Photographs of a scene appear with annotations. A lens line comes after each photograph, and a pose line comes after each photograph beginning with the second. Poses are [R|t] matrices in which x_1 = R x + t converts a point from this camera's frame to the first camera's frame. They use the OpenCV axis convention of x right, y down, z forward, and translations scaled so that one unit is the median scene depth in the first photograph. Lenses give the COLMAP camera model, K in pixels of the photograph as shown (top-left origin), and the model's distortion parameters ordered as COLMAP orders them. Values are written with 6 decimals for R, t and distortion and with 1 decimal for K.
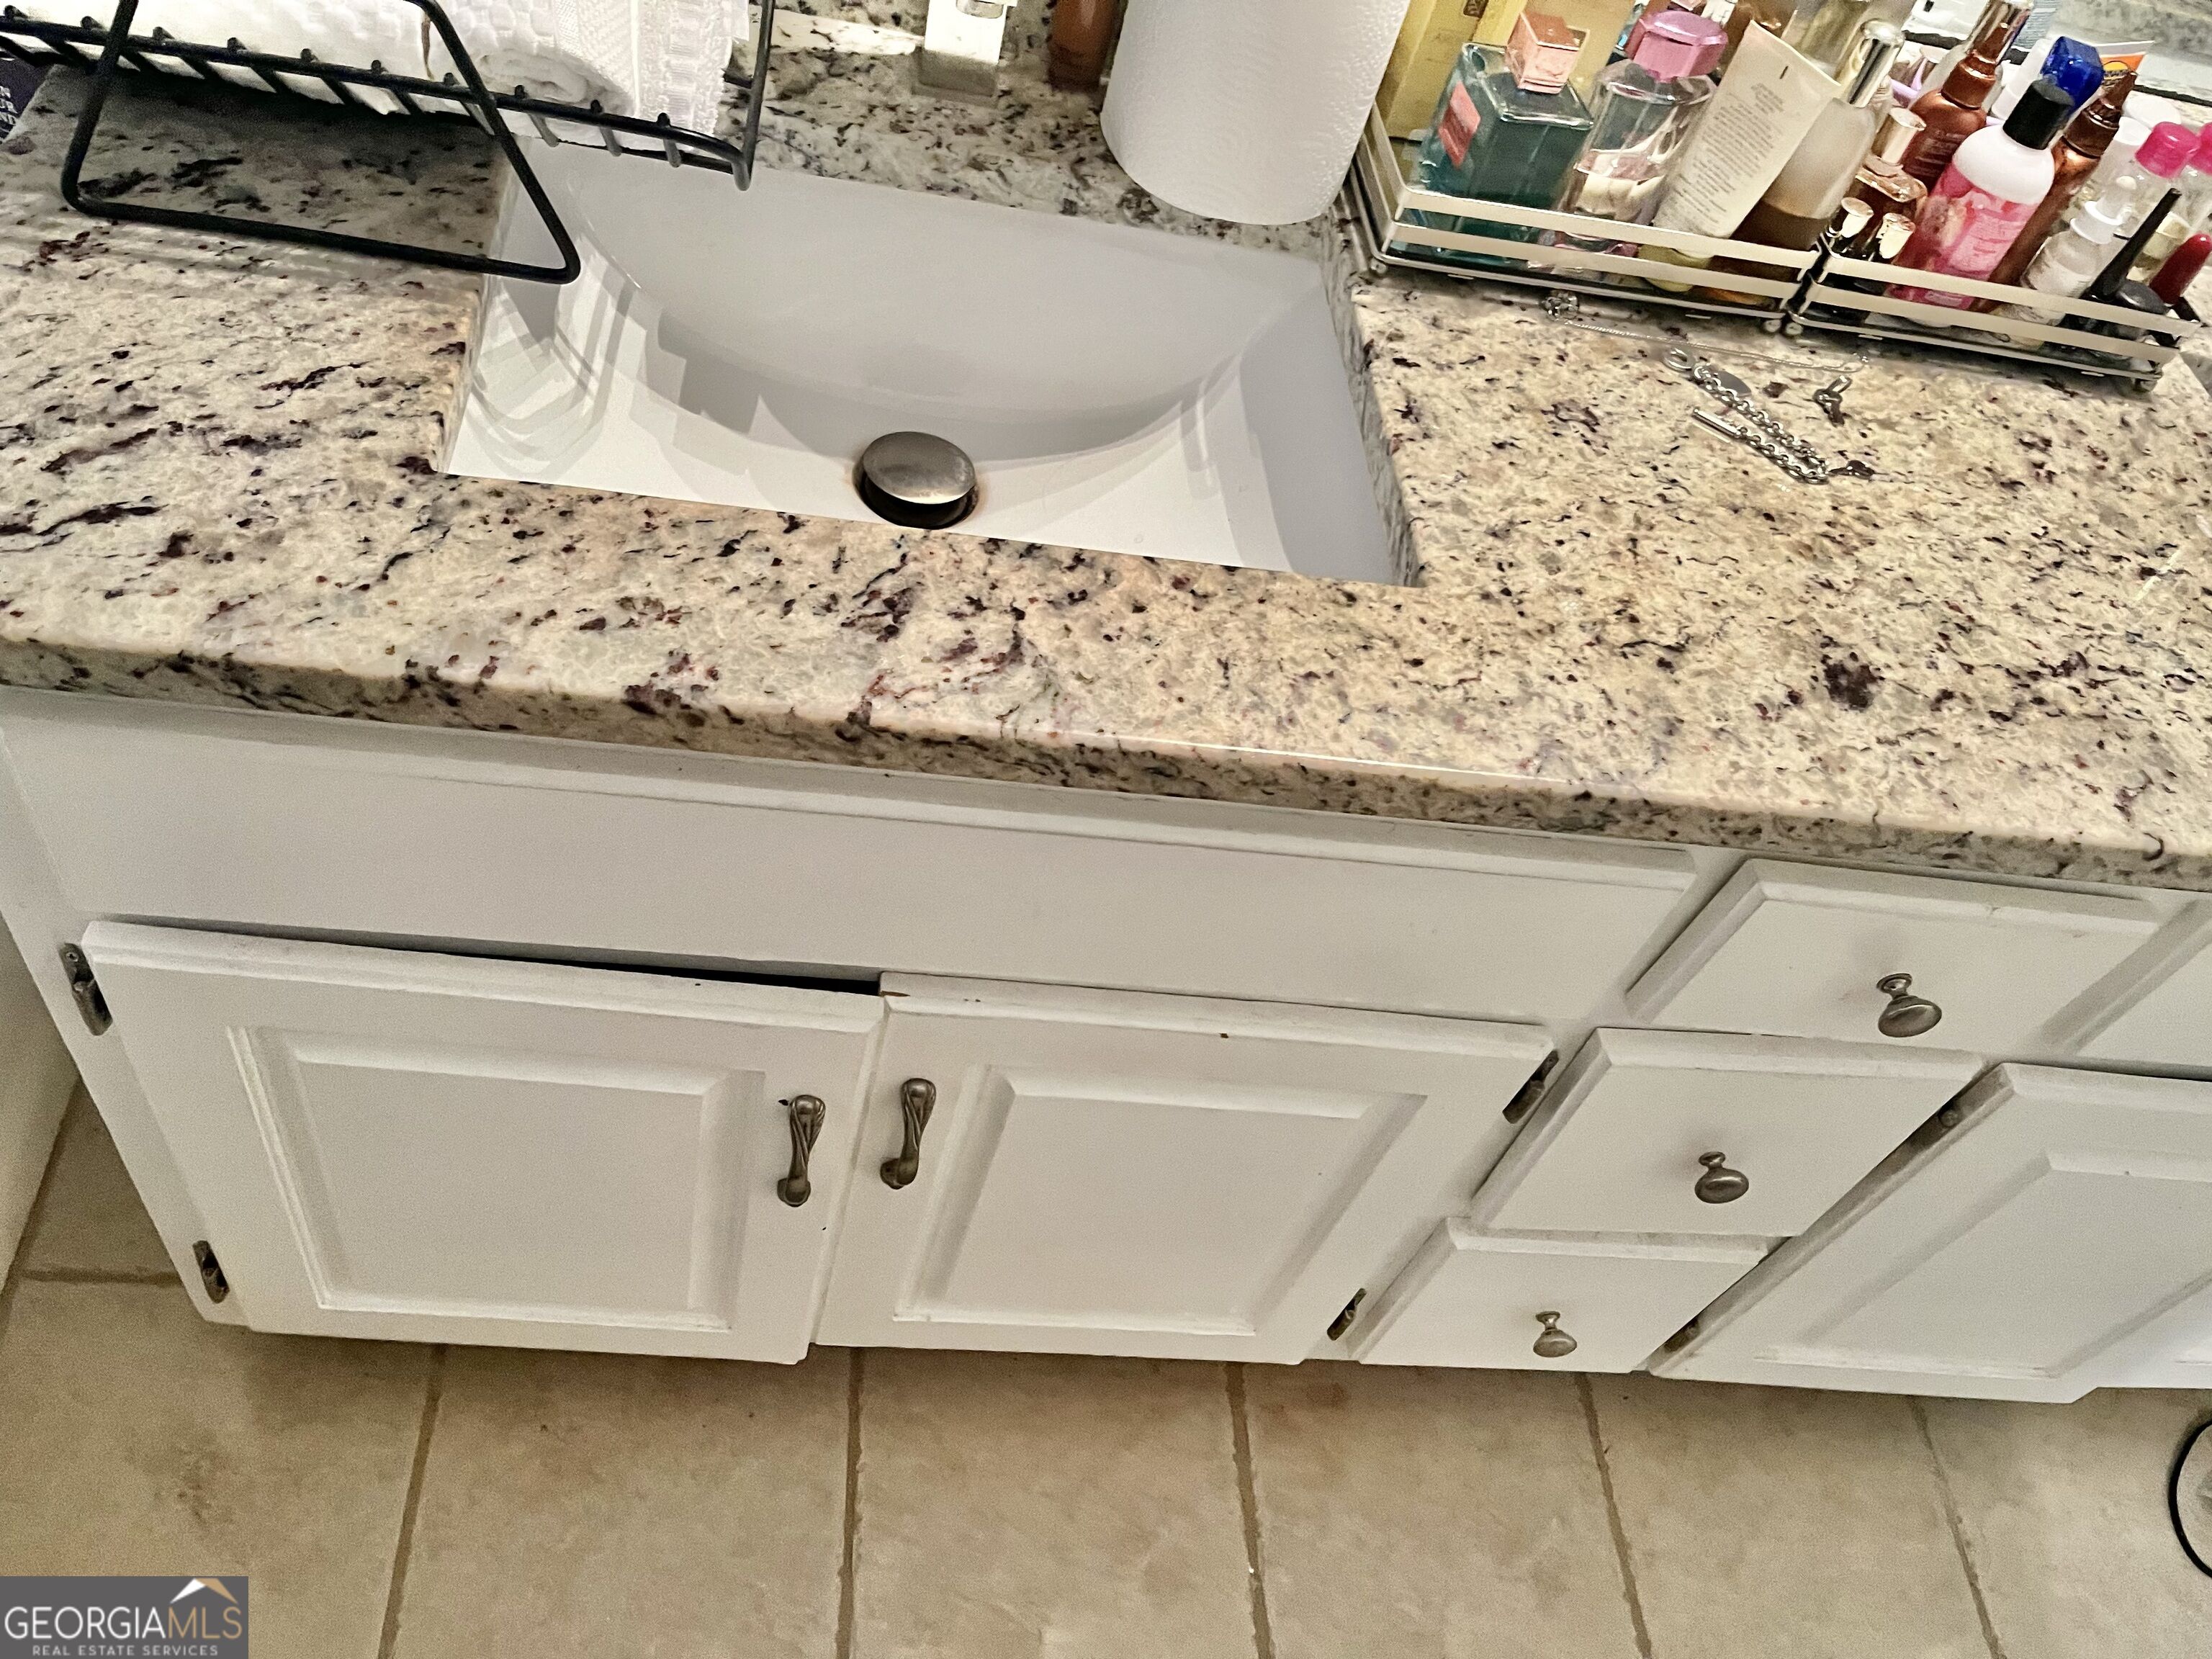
lens RADIAL K [[1638.9, 0, 1106.0], [0, 1638.9, 829.5], [0, 0, 1]] dist [0.091591, -0.117356]
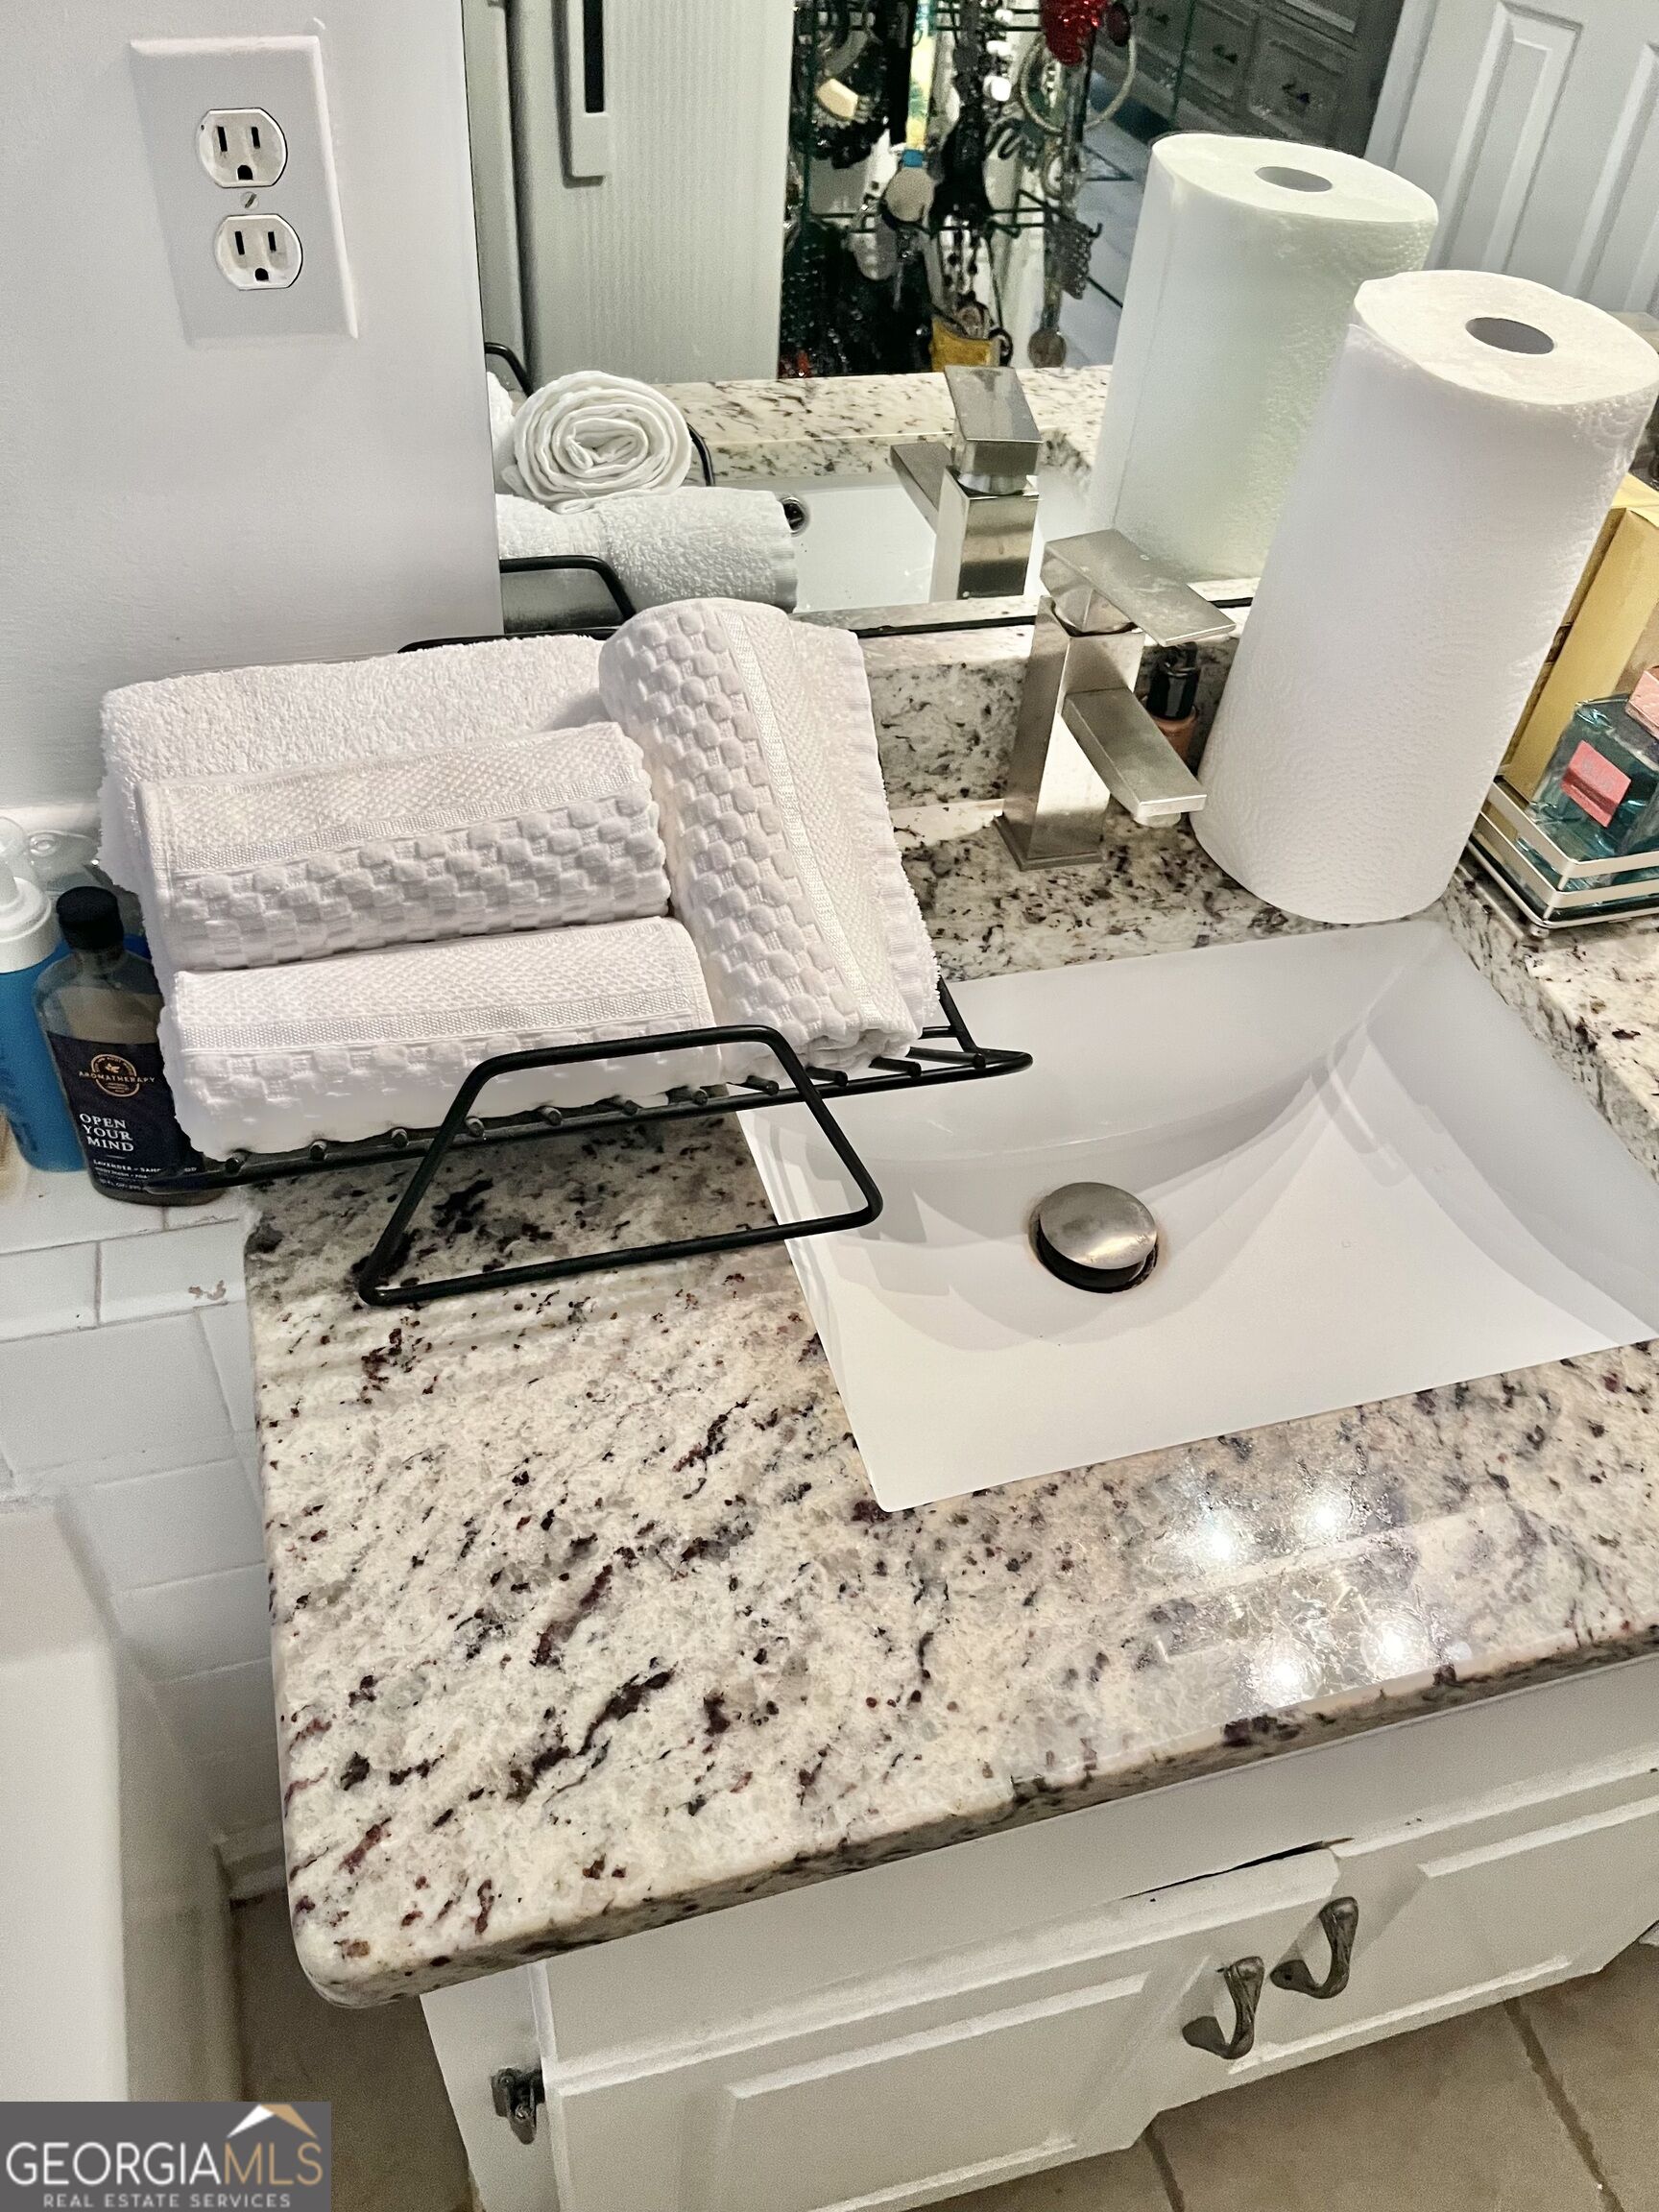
lens RADIAL K [[1651.3, 0, 829.5], [0, 1651.3, 1106.0], [0, 0, 1]] dist [0.120936, -0.372635]
pose [[0.965148, -0.249727, 0.078261, -0.440534], [0.253674, 0.966232, -0.045221, -0.390133], [-0.064325, 0.063498, 0.995907, 0.072511]]
